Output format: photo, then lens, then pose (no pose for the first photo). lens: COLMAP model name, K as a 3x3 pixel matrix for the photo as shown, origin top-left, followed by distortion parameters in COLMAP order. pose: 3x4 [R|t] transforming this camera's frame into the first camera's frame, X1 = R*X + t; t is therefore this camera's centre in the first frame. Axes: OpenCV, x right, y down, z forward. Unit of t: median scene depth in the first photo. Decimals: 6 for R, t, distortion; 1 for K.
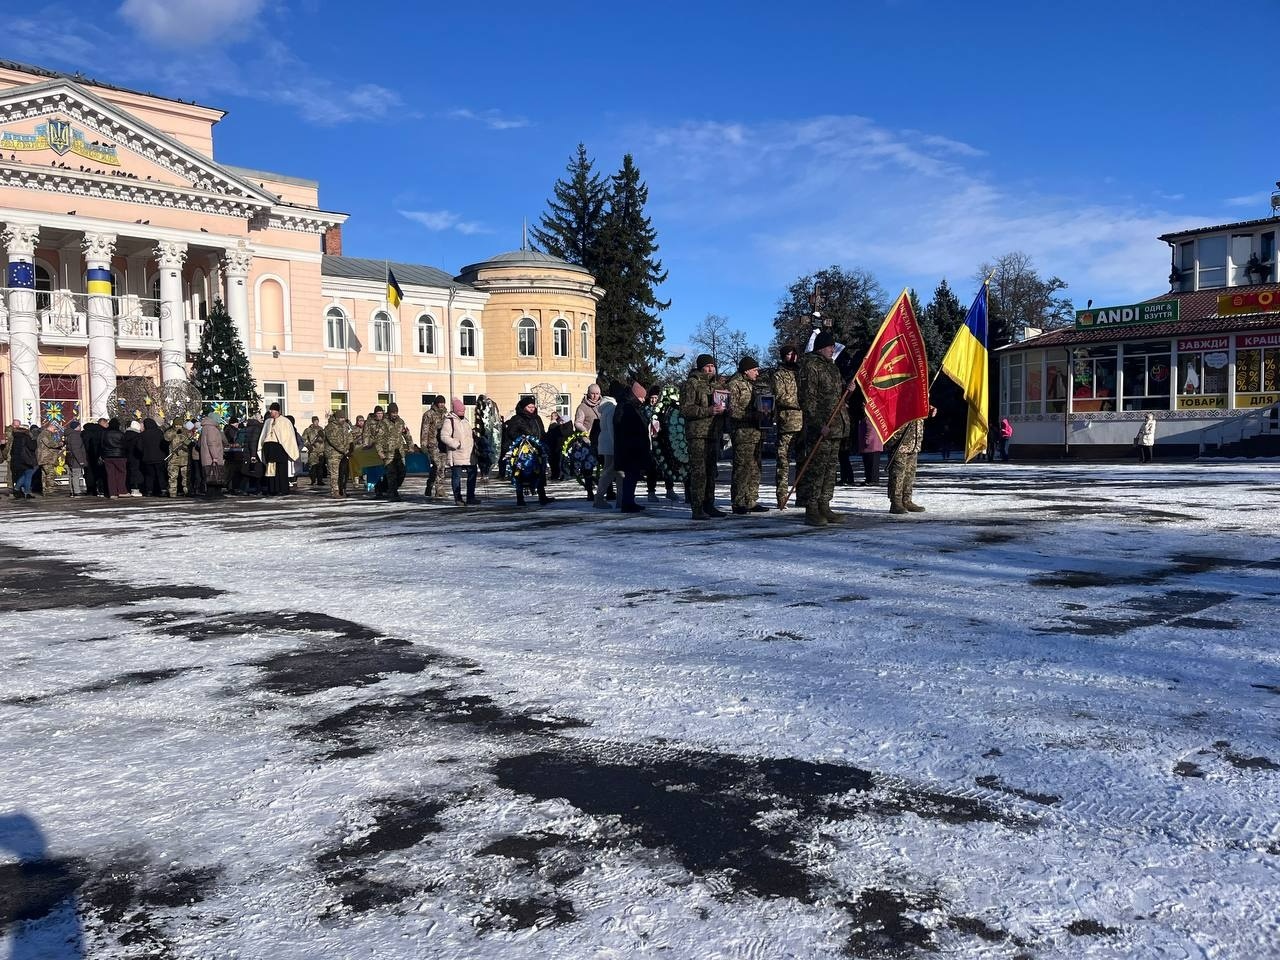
lens RADIAL K [[962.6, 0, 626.8], [0, 962.6, 489.5], [0, 0, 1]] dist [0.080471, -0.116330]
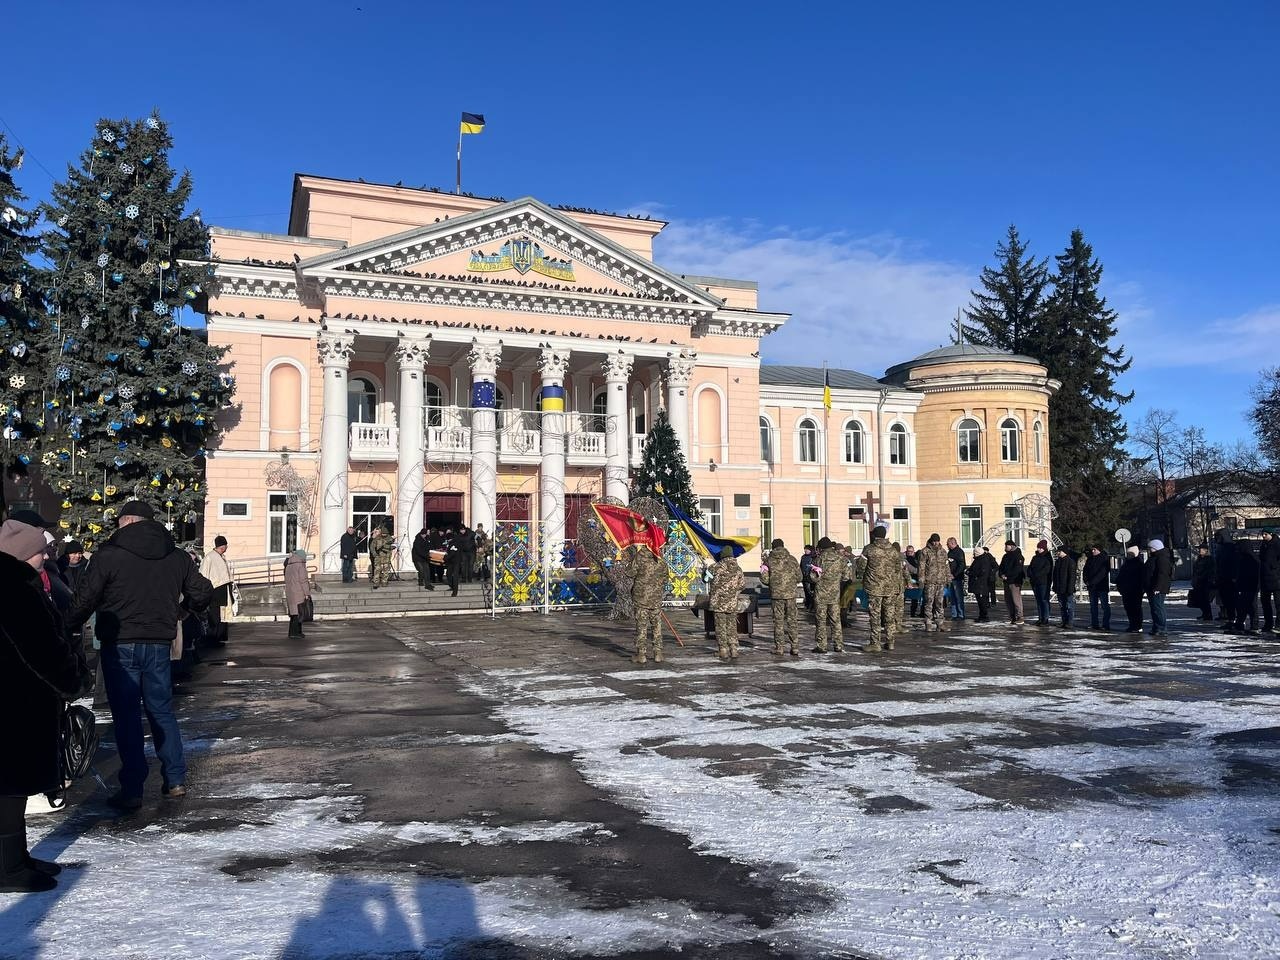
lens RADIAL K [[964.8, 0, 630.2], [0, 964.8, 488.5], [0, 0, 1]] dist [0.062093, -0.093648]
pose [[0.936534, -0.016317, -0.350196, -0.116551], [-0.023718, 0.993679, -0.109728, -0.017100], [0.349772, 0.111070, 0.930227, 0.123535]]
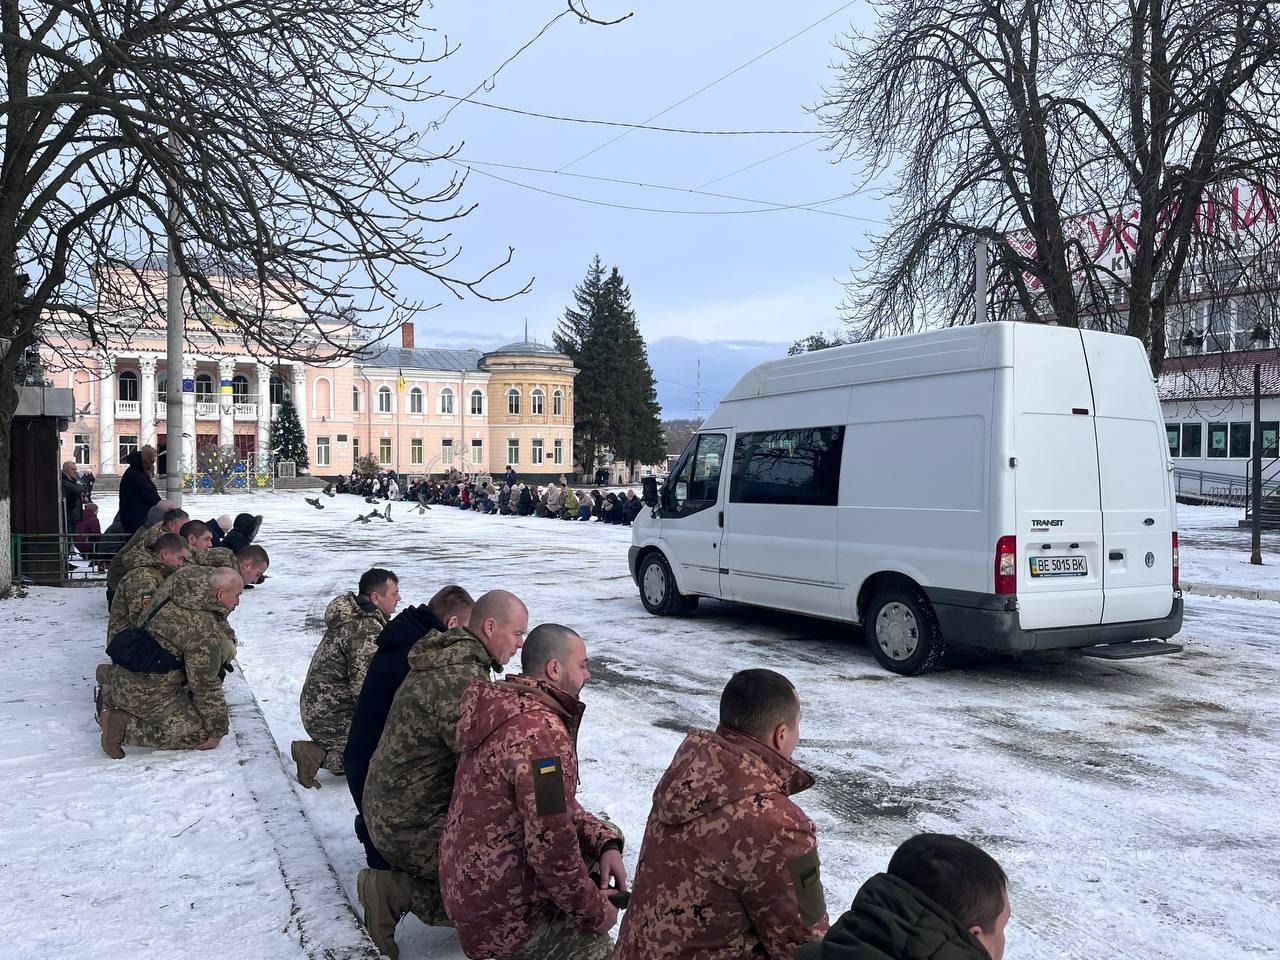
lens RADIAL K [[999.4, 0, 632.8], [0, 999.4, 489.4], [0, 0, 1]] dist [0.075028, -0.137596]
pose [[0.962797, 0.027230, -0.268851, 0.692192], [-0.032218, 0.999381, -0.014158, -0.007180], [0.268299, 0.022293, 0.963078, -0.623474]]
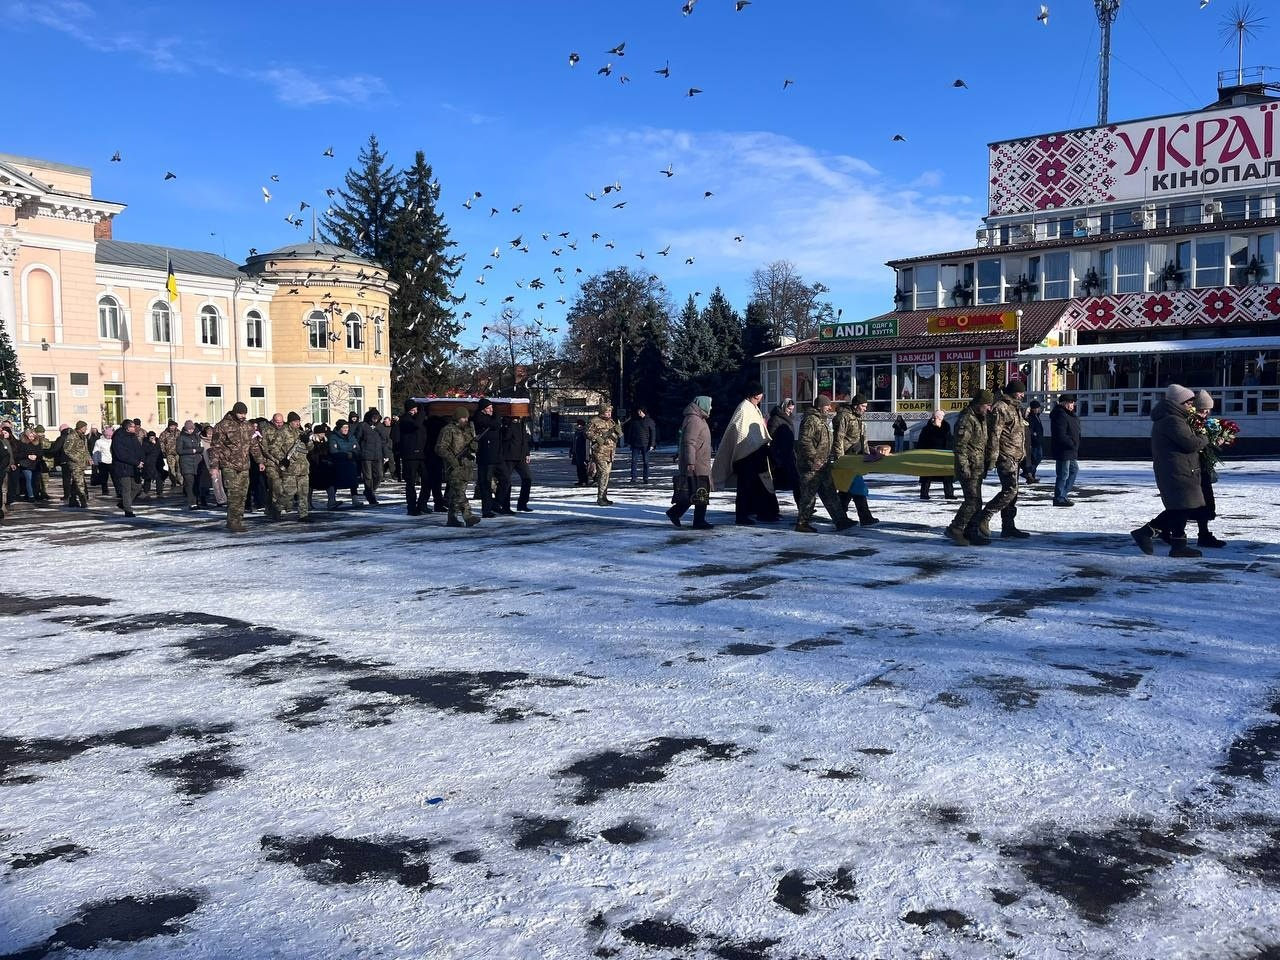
lens RADIAL K [[962.2, 0, 646.9], [0, 962.2, 474.2], [0, 0, 1]] dist [0.071448, -0.096316]
pose [[0.974349, -0.008005, 0.224899, 0.001591], [0.007740, 0.999968, 0.002063, -0.010603], [-0.224908, -0.000269, 0.974380, -0.077822]]
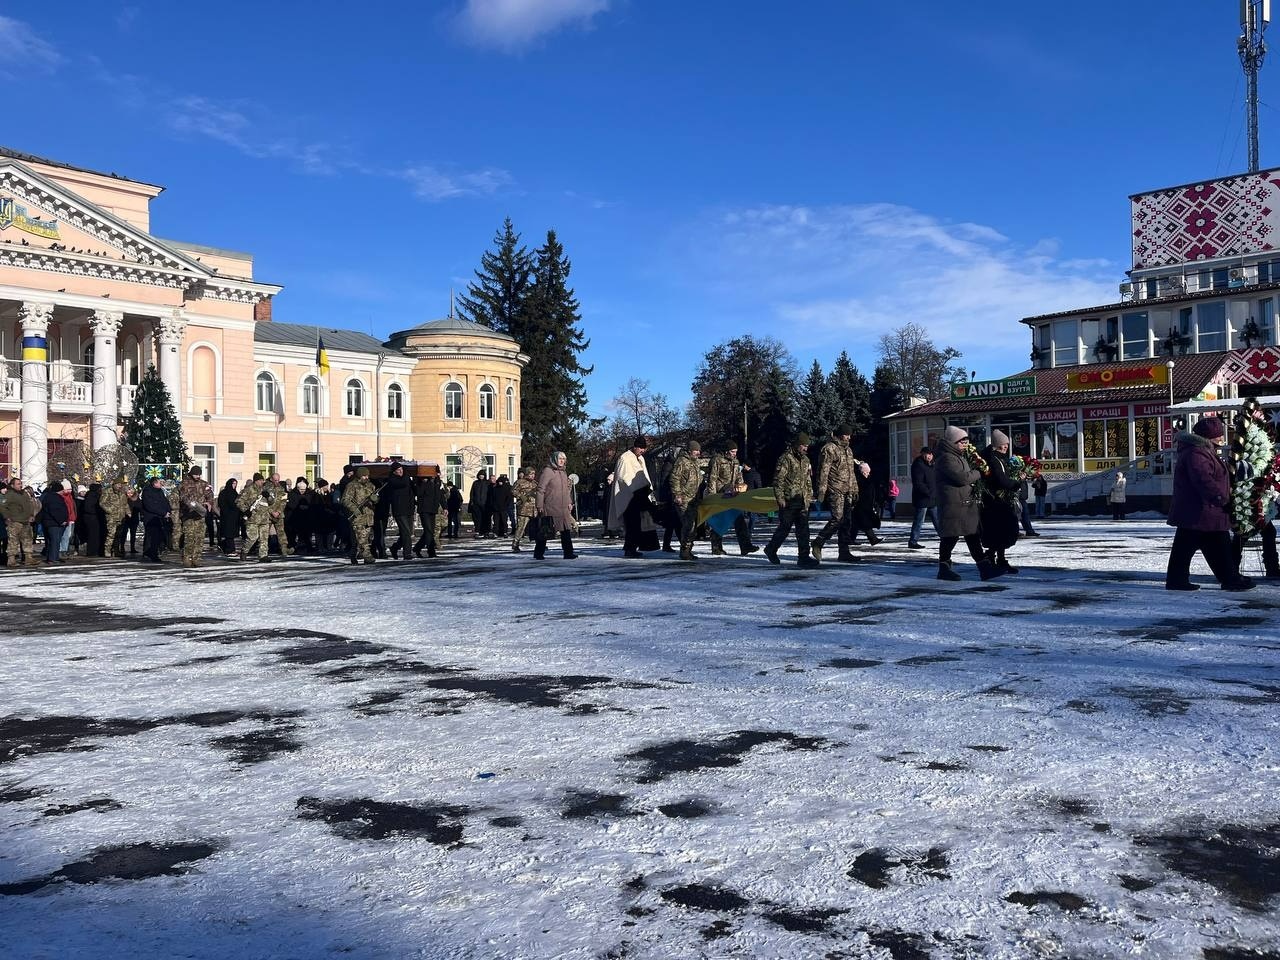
lens RADIAL K [[962.2, 0, 646.9], [0, 962.2, 474.2], [0, 0, 1]] dist [0.071448, -0.096316]
pose [[0.995522, 0.001289, 0.094516, 0.008463], [0.005772, 0.997212, -0.074397, 0.000747], [-0.094349, 0.074609, 0.992740, -0.070822]]
